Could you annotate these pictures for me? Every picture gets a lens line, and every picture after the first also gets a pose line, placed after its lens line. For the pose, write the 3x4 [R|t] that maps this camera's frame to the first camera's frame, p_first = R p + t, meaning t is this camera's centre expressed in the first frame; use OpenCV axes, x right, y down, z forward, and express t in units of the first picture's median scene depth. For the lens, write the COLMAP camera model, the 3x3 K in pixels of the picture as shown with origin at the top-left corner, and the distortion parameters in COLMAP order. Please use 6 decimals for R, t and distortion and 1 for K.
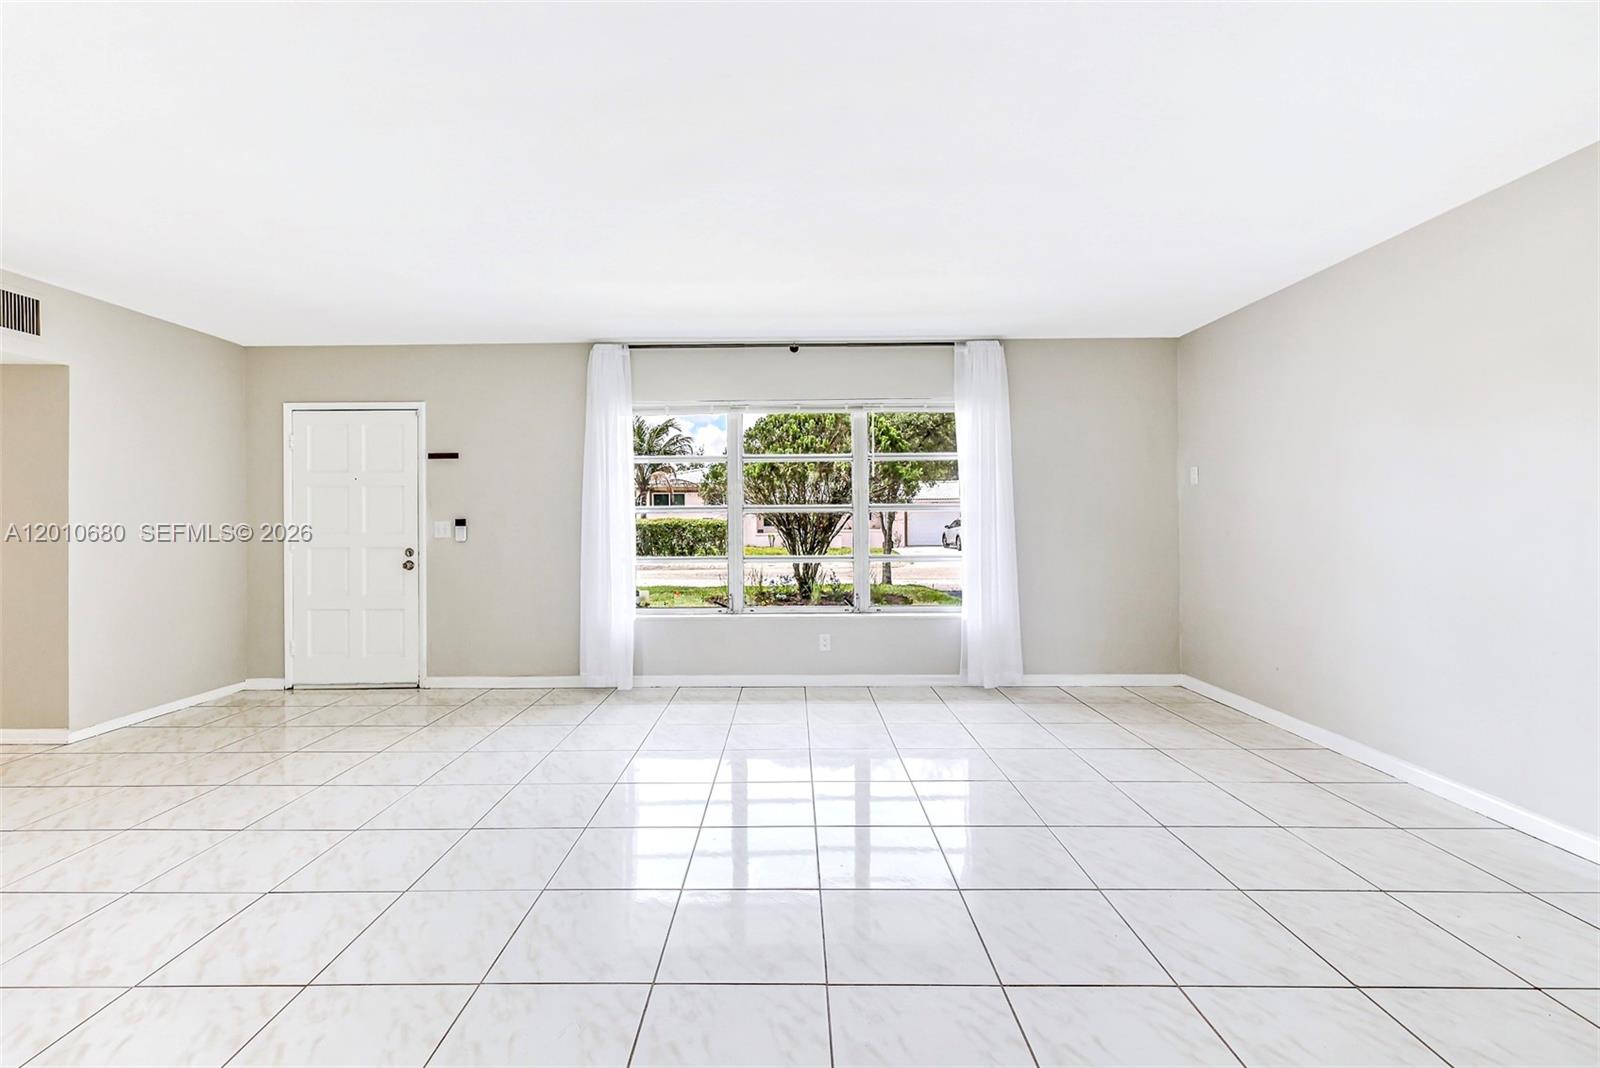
lens RADIAL K [[687.0, 0, 786.7], [0, 687.0, 511.2], [0, 0, 1]] dist [0.003343, 0.000774]
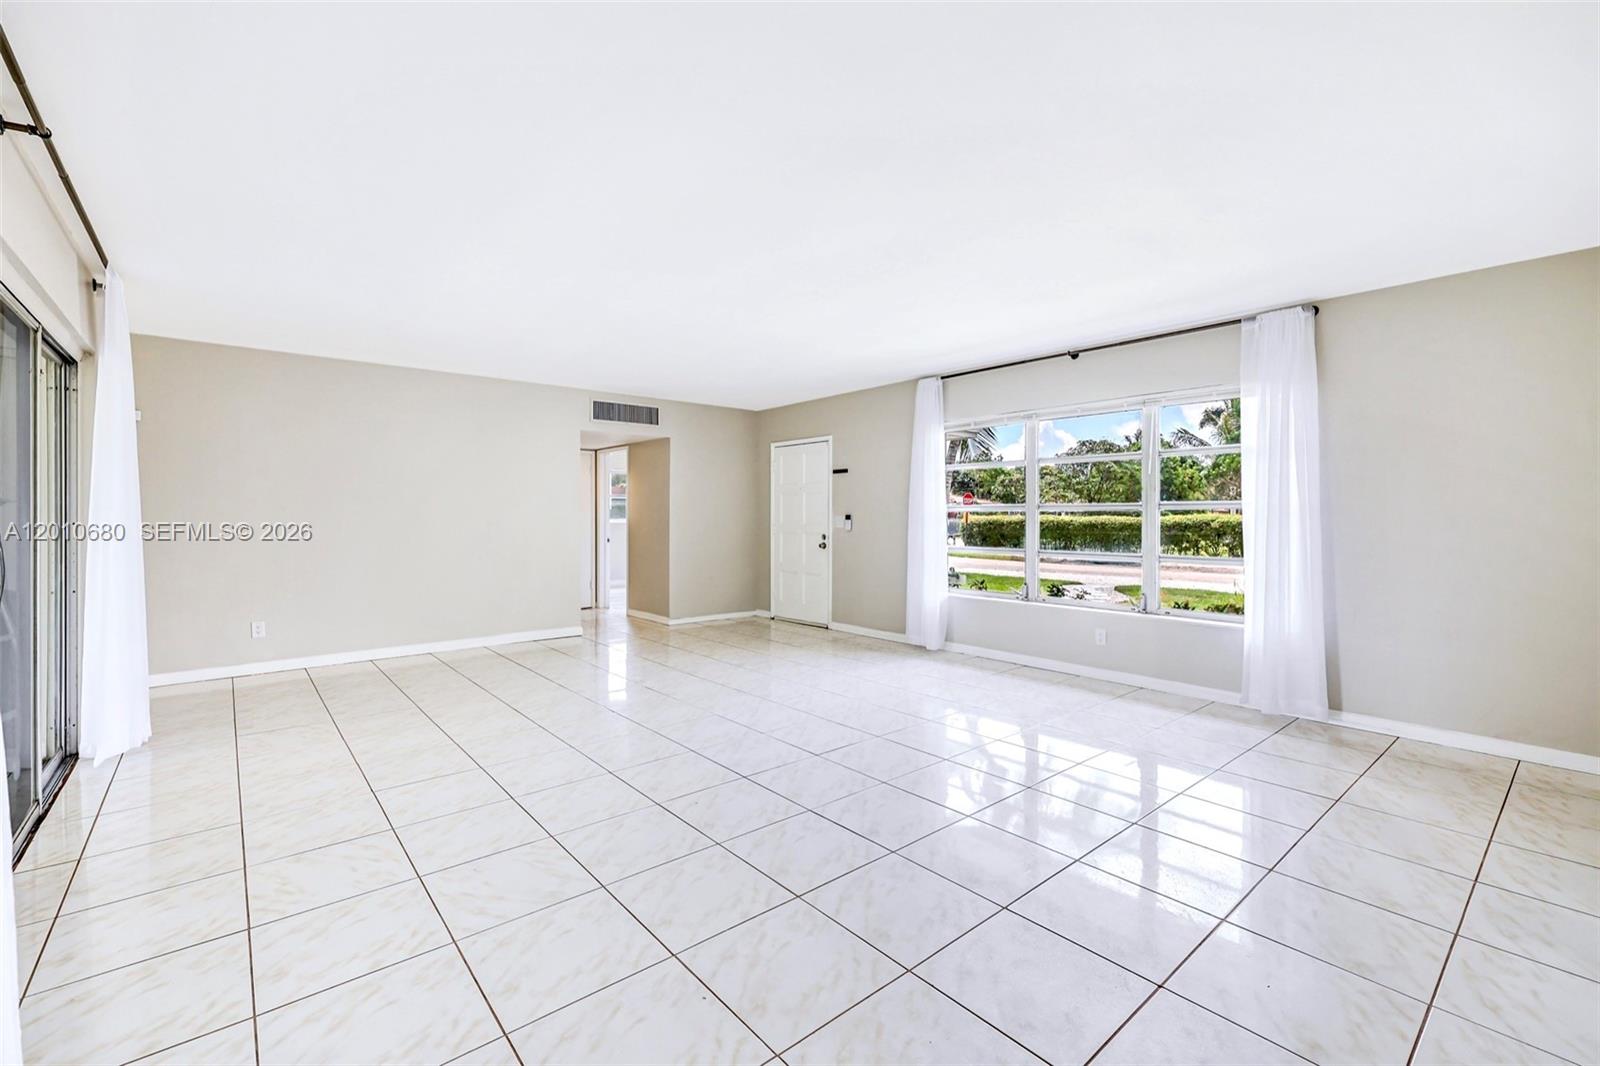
lens RADIAL K [[687.0, 0, 808.1], [0, 687.0, 526.6], [0, 0, 1]] dist [0.003343, 0.000774]
pose [[0.659098, 0.018925, -0.751819, 0.550491], [0.003875, 0.999585, 0.028558, -0.006130], [0.752047, -0.021736, 0.658751, -0.008750]]
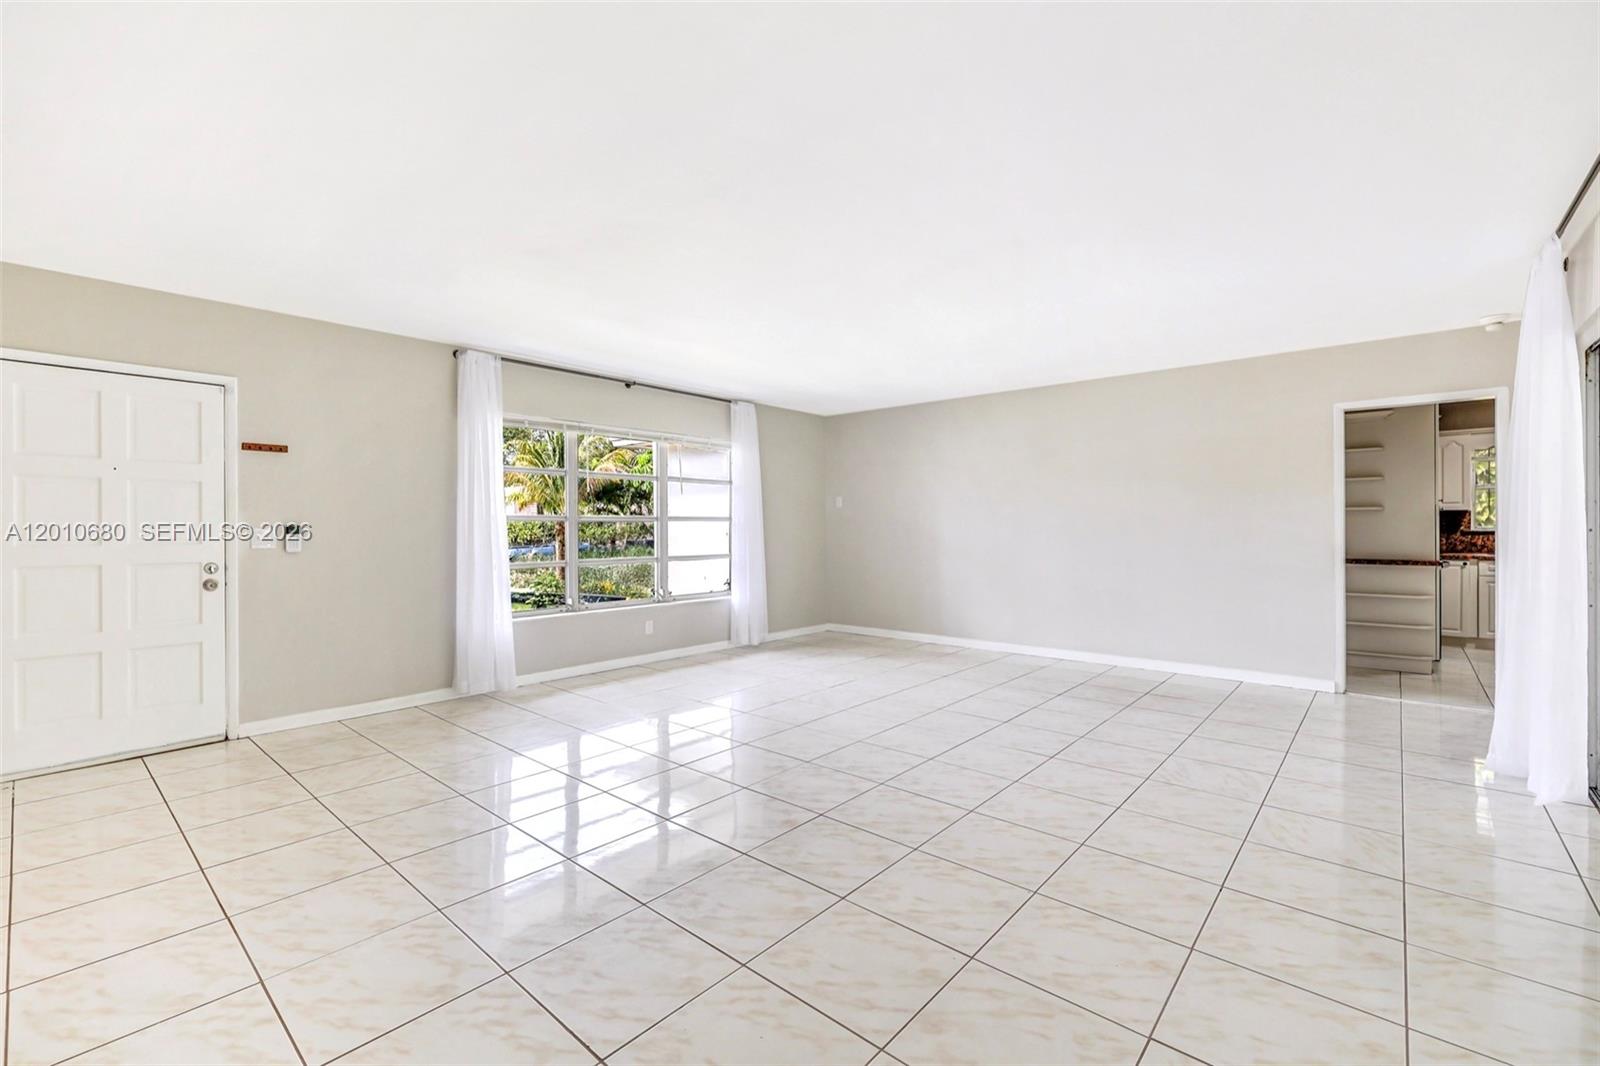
lens RADIAL K [[668.9, 0, 803.3], [0, 668.9, 525.0], [0, 0, 1]] dist [-0.003173, 0.000391]
pose [[0.656697, 0.006701, 0.754125, -0.678187], [-0.011784, 0.999930, 0.001377, 0.001909], [-0.754062, -0.009791, 0.656730, 0.002771]]
